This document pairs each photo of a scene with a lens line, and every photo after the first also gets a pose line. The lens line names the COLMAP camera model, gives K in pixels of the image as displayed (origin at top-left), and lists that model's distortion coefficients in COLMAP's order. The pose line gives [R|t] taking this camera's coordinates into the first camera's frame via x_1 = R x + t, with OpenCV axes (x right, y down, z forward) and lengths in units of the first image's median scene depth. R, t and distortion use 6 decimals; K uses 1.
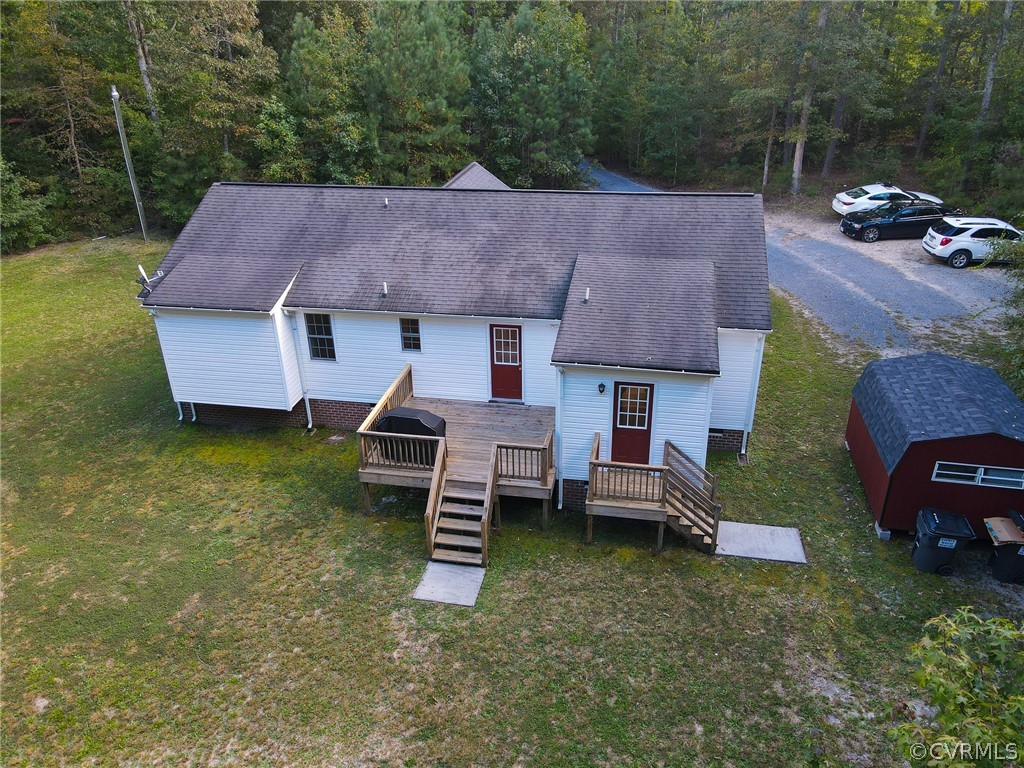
lens RADIAL K [[748.0, 0, 513.7], [0, 748.0, 381.0], [0, 0, 1]] dist [0.015384, 0.002315]
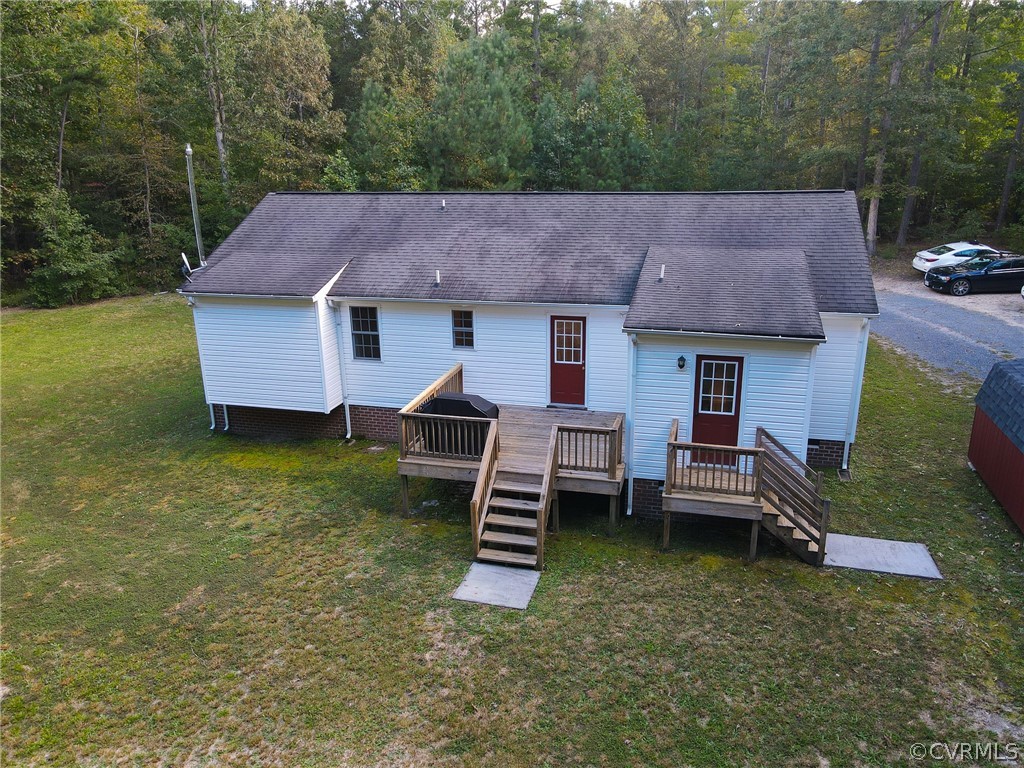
lens RADIAL K [[748.0, 0, 513.7], [0, 748.0, 381.0], [0, 0, 1]] dist [0.015384, 0.002315]
pose [[0.997284, 0.022676, -0.070073, -0.013111], [-0.033013, 0.988124, -0.150073, 0.159020], [0.065838, 0.151978, 0.986189, 0.137542]]
